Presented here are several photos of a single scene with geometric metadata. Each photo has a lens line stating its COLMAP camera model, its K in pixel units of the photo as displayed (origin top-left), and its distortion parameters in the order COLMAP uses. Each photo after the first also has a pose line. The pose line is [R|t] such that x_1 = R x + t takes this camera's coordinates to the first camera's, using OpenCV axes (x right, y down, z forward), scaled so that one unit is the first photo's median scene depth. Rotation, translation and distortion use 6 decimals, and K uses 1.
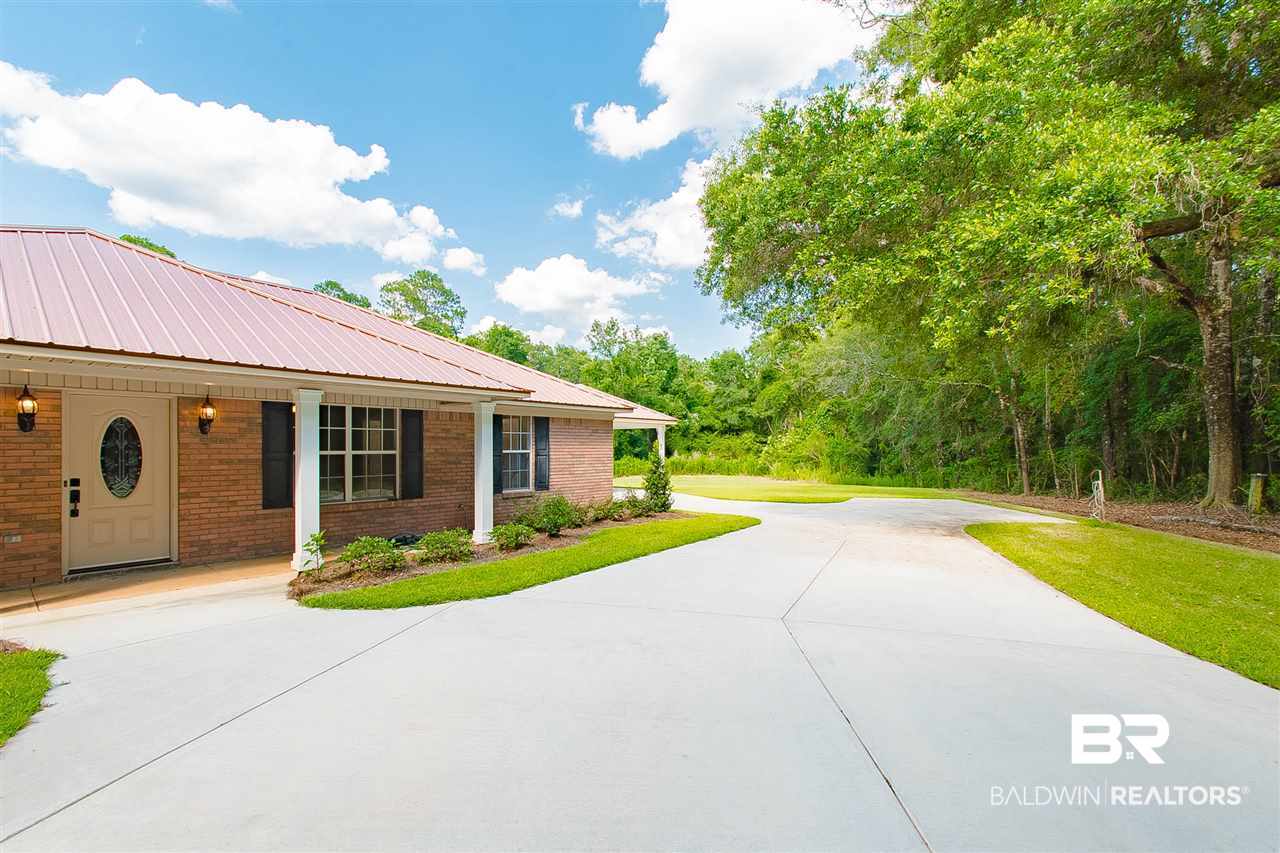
lens RADIAL K [[561.4, 0, 611.2], [0, 561.4, 440.1], [0, 0, 1]] dist [0.033156, 0.000428]
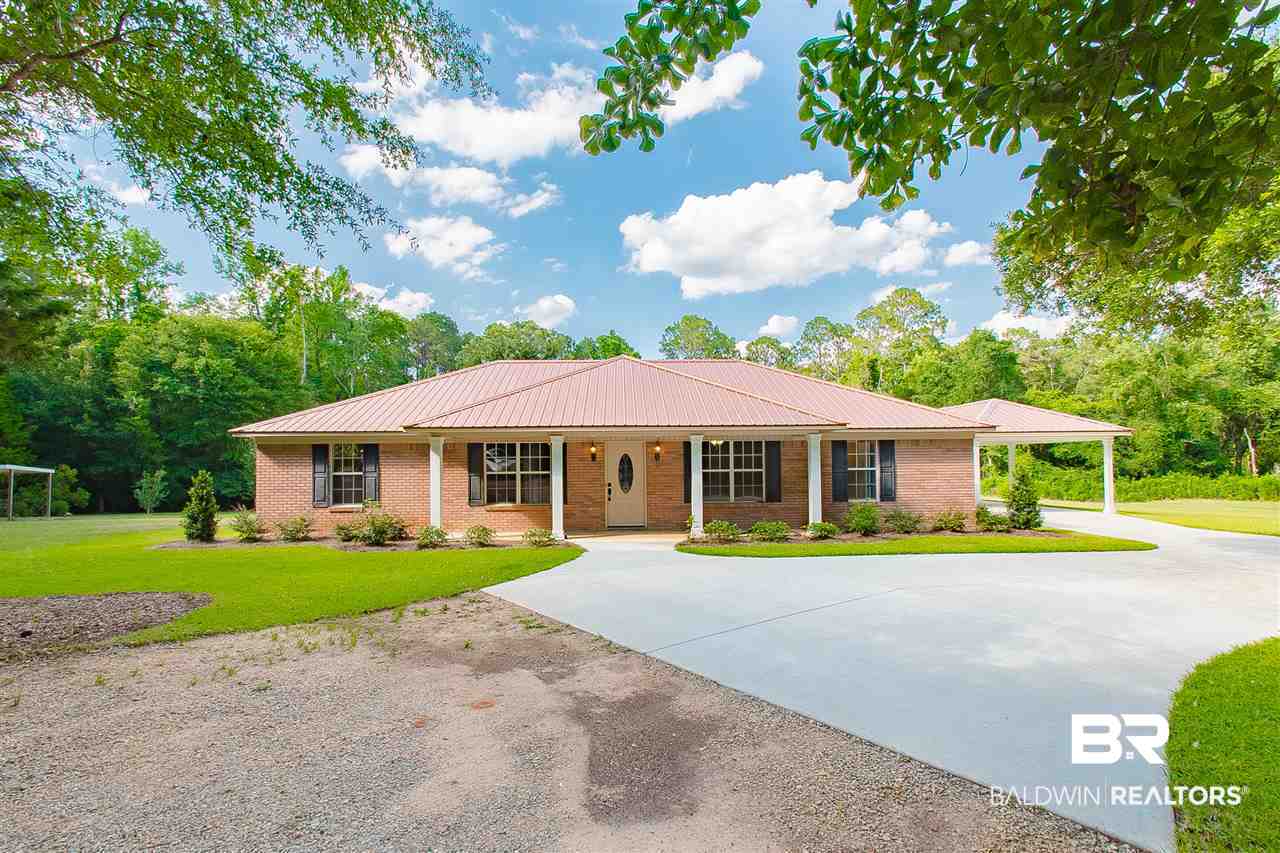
lens RADIAL K [[561.9, 0, 637.4], [0, 561.9, 449.3], [0, 0, 1]] dist [0.015004, 0.000151]
pose [[0.697009, -0.028563, -0.716493, 0.380904], [0.020307, 0.999592, -0.020094, -0.008437], [0.716774, -0.000544, 0.697305, -0.220591]]
